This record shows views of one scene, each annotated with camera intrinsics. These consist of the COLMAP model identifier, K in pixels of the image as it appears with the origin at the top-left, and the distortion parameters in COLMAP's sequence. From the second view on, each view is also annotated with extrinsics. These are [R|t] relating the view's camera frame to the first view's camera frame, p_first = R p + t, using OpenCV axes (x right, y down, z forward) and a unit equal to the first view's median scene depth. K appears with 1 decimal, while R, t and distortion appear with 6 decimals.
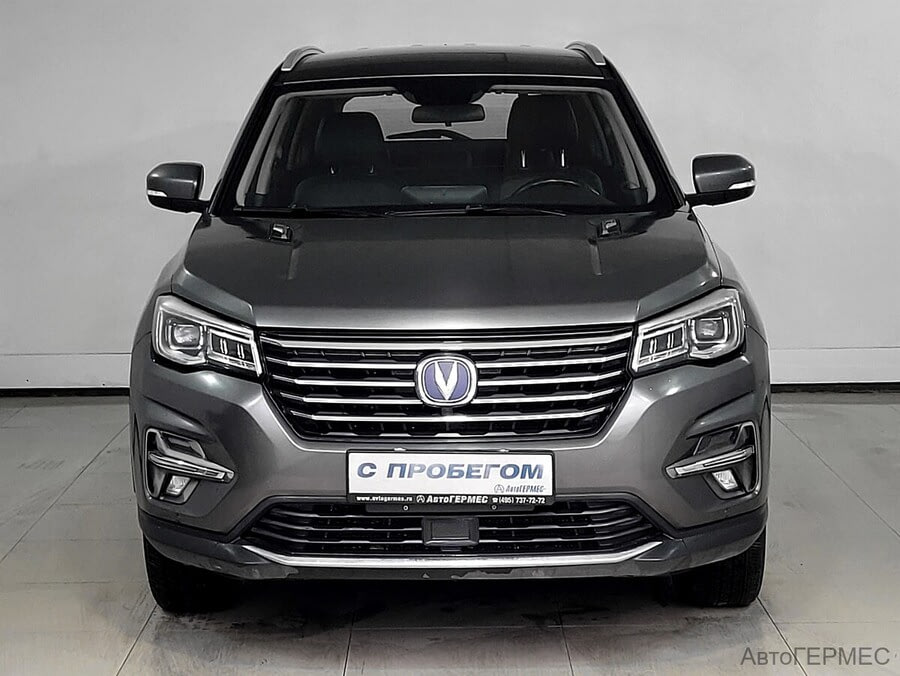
lens RADIAL K [[780.1, 0, 449.5], [0, 780.1, 332.8], [0, 0, 1]] dist [0.032450, -0.004818]
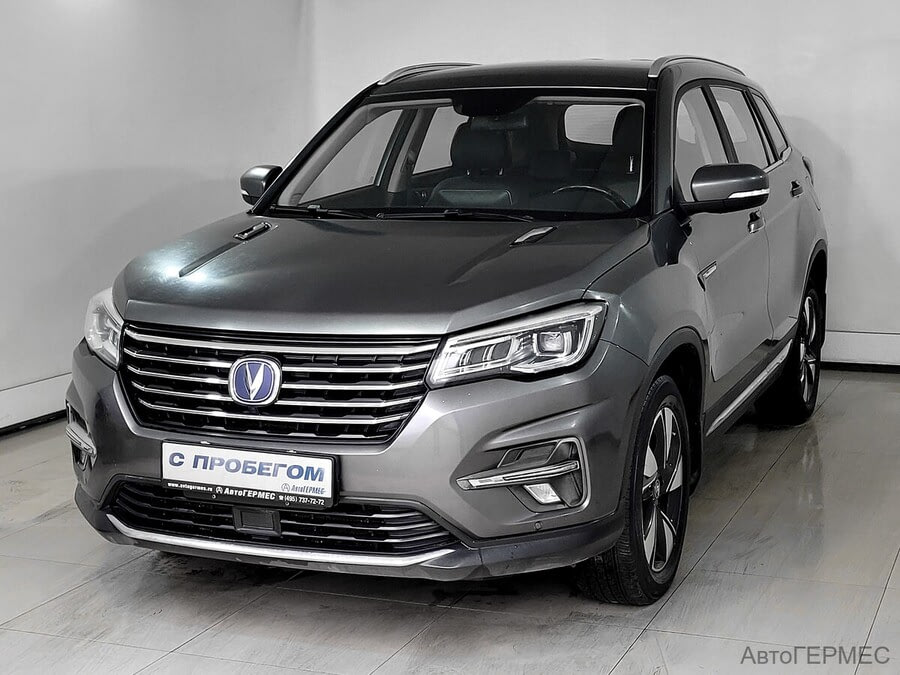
lens RADIAL K [[678.8, 0, 449.9], [0, 678.8, 343.7], [0, 0, 1]] dist [0.020475, 0.007240]
pose [[0.985017, 0.051699, -0.164527, 0.398882], [-0.044806, 0.997967, 0.045333, -0.042277], [0.166536, -0.037282, 0.985330, 0.133552]]
